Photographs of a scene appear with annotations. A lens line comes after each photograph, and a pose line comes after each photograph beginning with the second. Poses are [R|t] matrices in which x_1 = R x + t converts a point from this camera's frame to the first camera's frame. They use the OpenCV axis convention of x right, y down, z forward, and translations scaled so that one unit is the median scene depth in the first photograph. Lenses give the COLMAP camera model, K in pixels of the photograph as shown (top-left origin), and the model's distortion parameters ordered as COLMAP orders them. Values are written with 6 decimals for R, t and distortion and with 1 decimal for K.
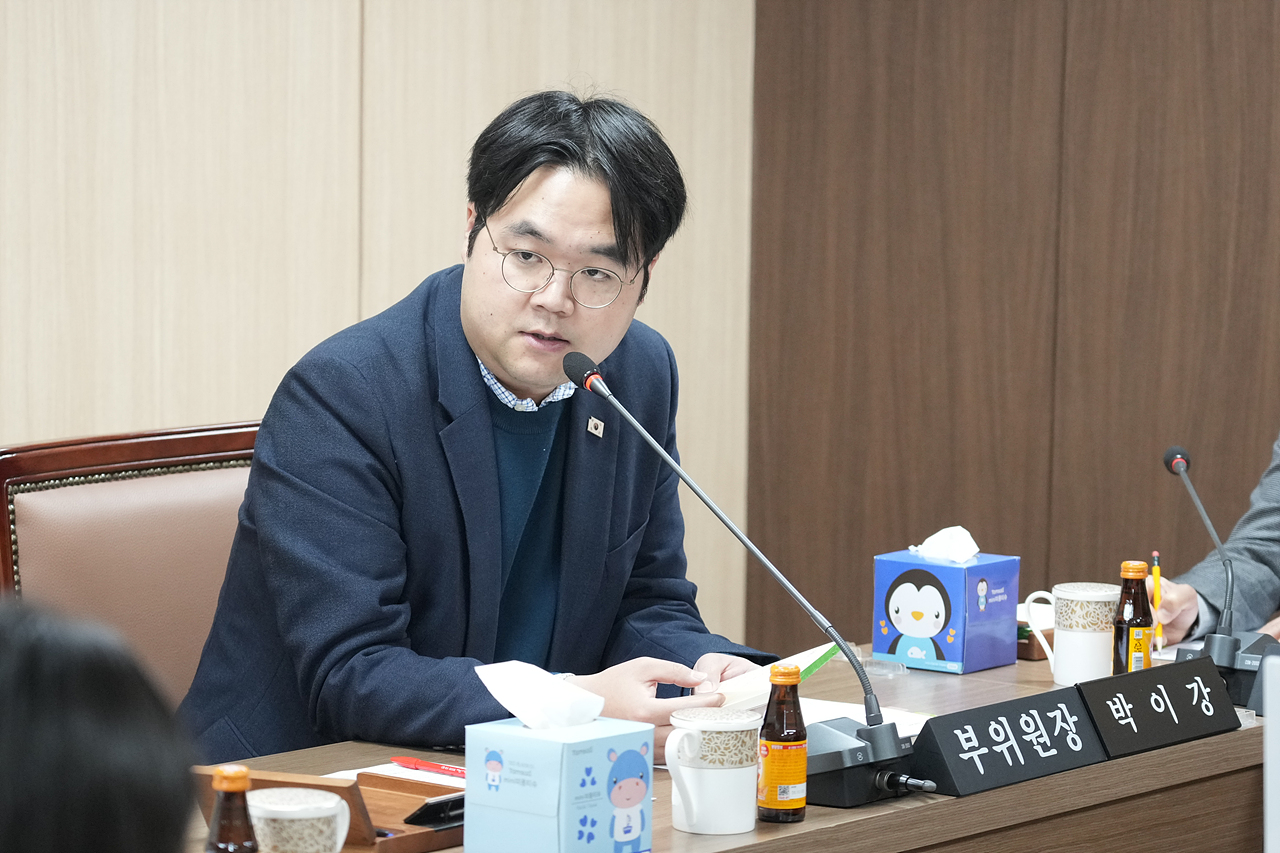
lens RADIAL K [[4668.5, 0, 644.1], [0, 4668.5, 426.2], [0, 0, 1]] dist [0.009554, 0.000000]
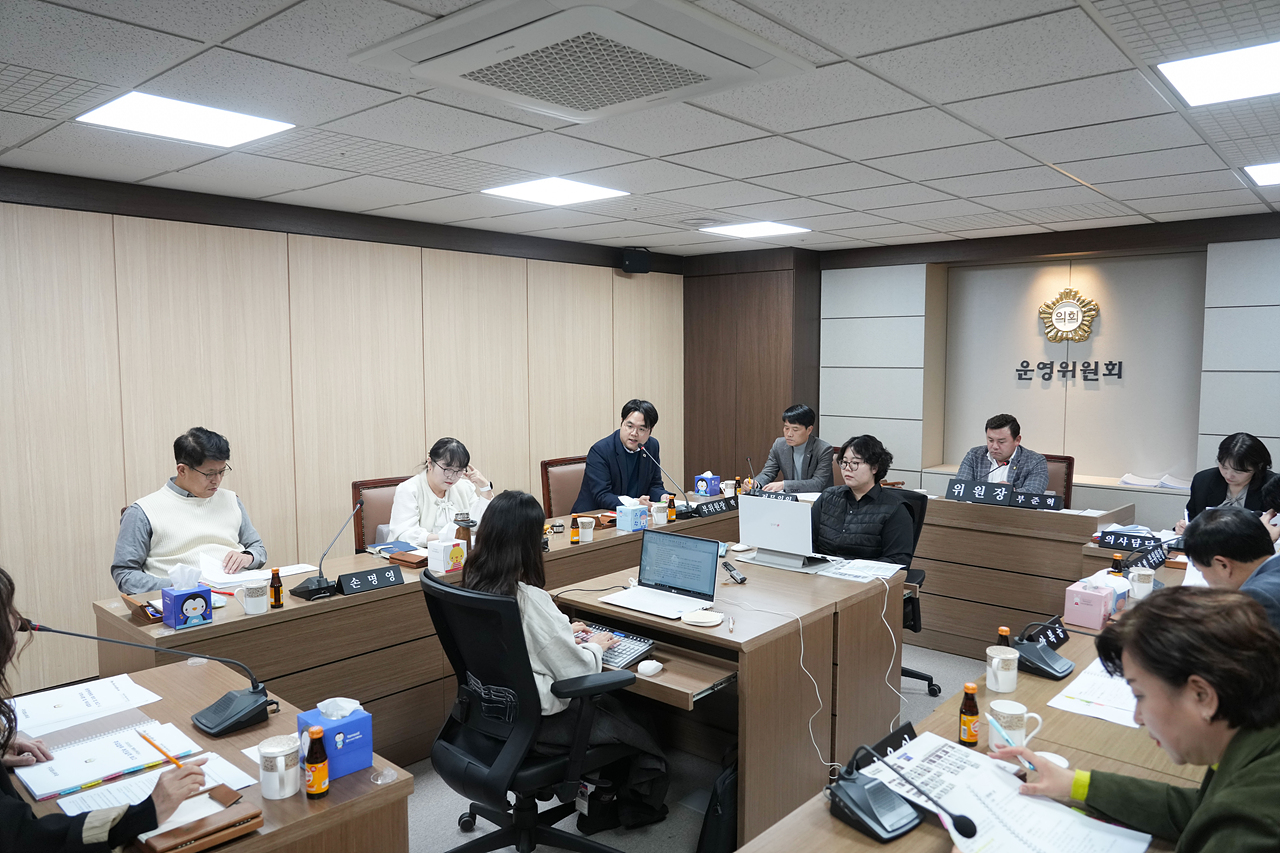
lens RADIAL K [[855.3, 0, 642.8], [0, 855.3, 418.9], [0, 0, 1]] dist [0.009093, 0.001653]
pose [[0.998106, -0.017709, -0.058917, 0.053087], [0.015592, 0.999223, -0.036203, -0.006662], [0.059513, 0.035215, 0.997606, -0.082694]]
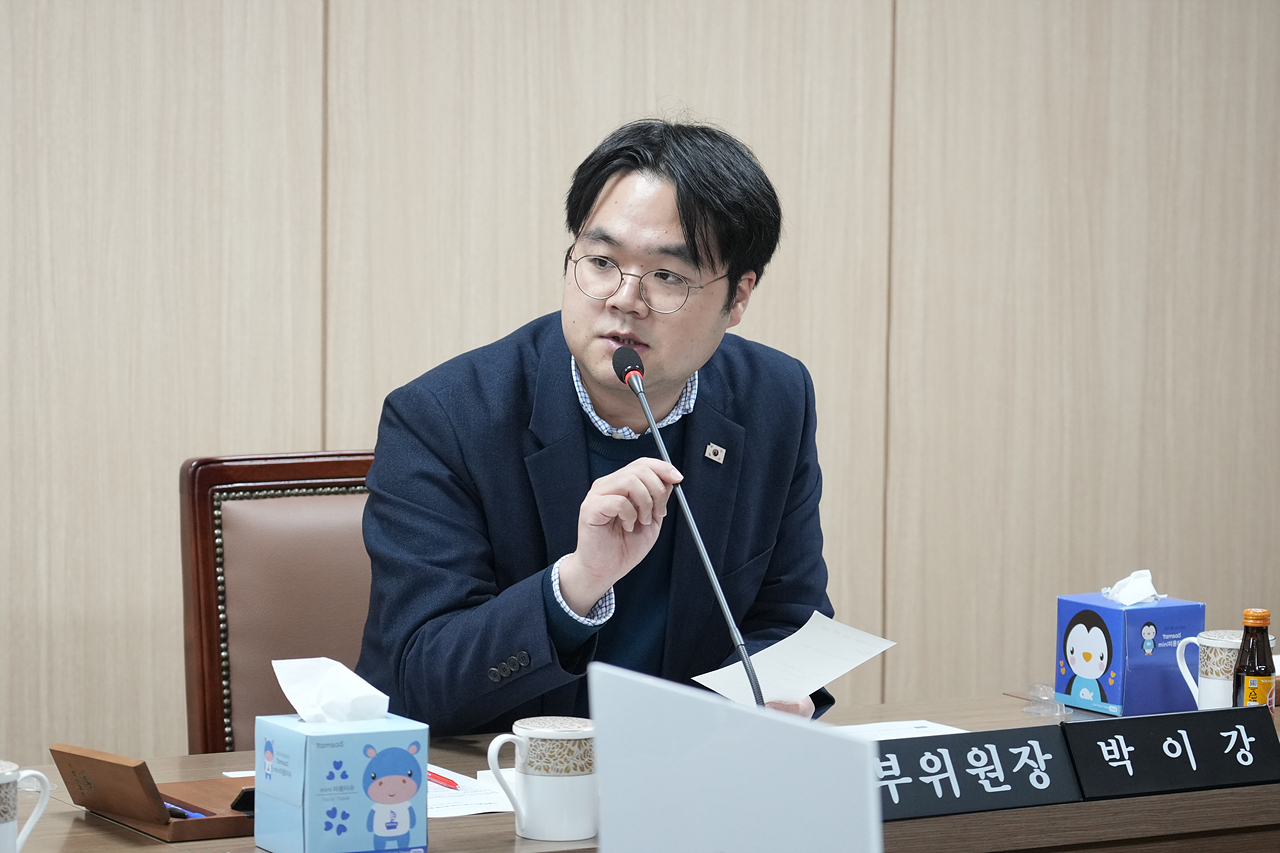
lens RADIAL K [[4382.4, 0, 632.9], [0, 4382.4, 426.3], [0, 0, 1]] dist [-0.037285, 0.000000]
pose [[0.929665, 0.027648, -0.367367, 0.334856], [-0.035426, 0.999268, -0.014443, 0.009010], [0.366699, 0.026441, 0.929964, 0.101442]]
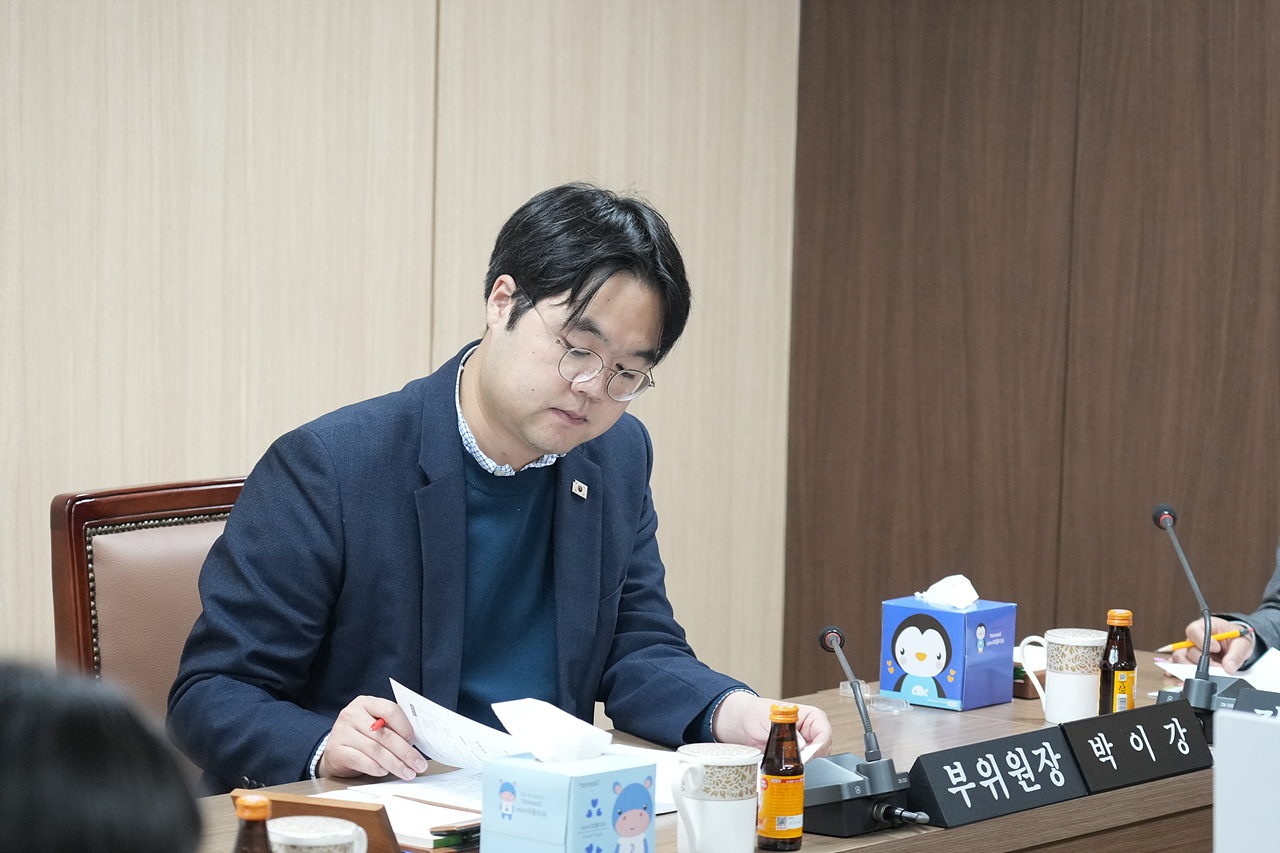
lens RADIAL K [[4095.4, 0, 638.5], [0, 4095.4, 431.0], [0, 0, 1]] dist [0.015509, 0.000000]
pose [[0.999610, 0.011627, -0.025407, 0.017638], [-0.011868, 0.999886, -0.009345, -0.002537], [0.025296, 0.009643, 0.999633, 0.046724]]
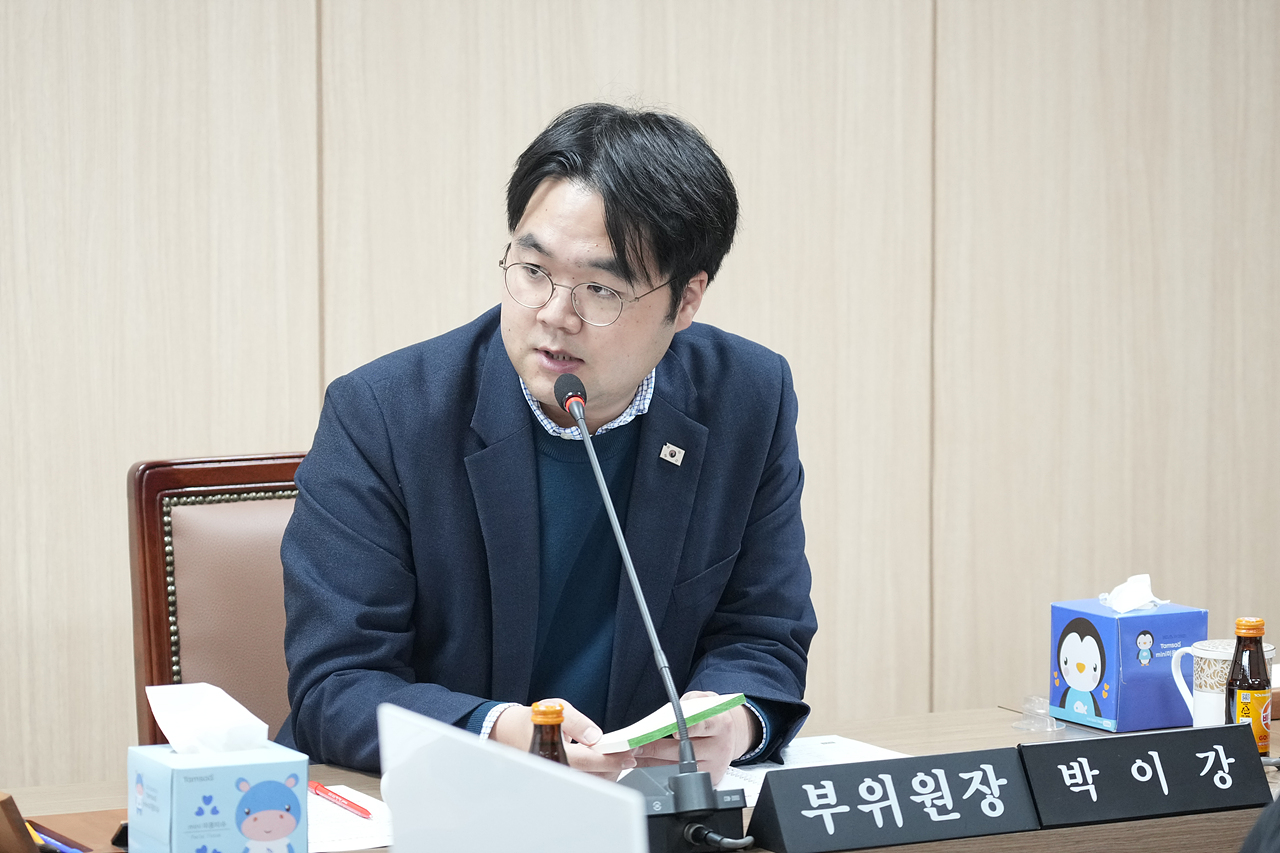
lens RADIAL K [[4451.4, 0, 640.8], [0, 4451.4, 428.3], [0, 0, 1]] dist [-0.031205, 0.000000]
pose [[0.909419, 0.023107, -0.415239, 0.373561], [-0.027472, 0.999612, -0.004539, -0.000825], [0.414973, 0.015535, 0.909701, 0.167360]]
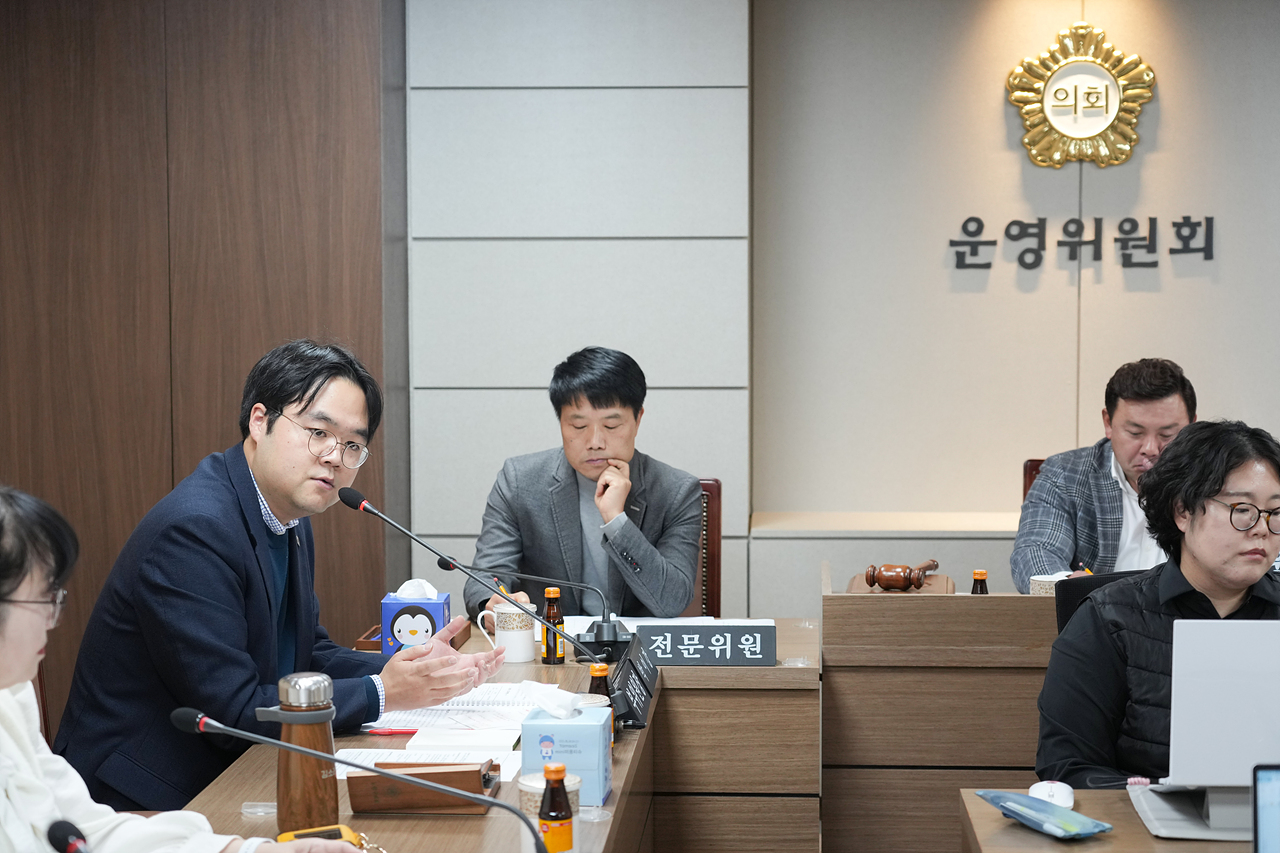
lens RADIAL K [[2449.5, 0, 581.5], [0, 2449.5, 404.6], [0, 0, 1]] dist [0.084270, 0.000000]
pose [[0.835699, -0.060260, 0.545872, -0.406502], [0.079910, 0.996726, -0.012307, -0.028977], [-0.543344, 0.053906, 0.837778, 0.222784]]
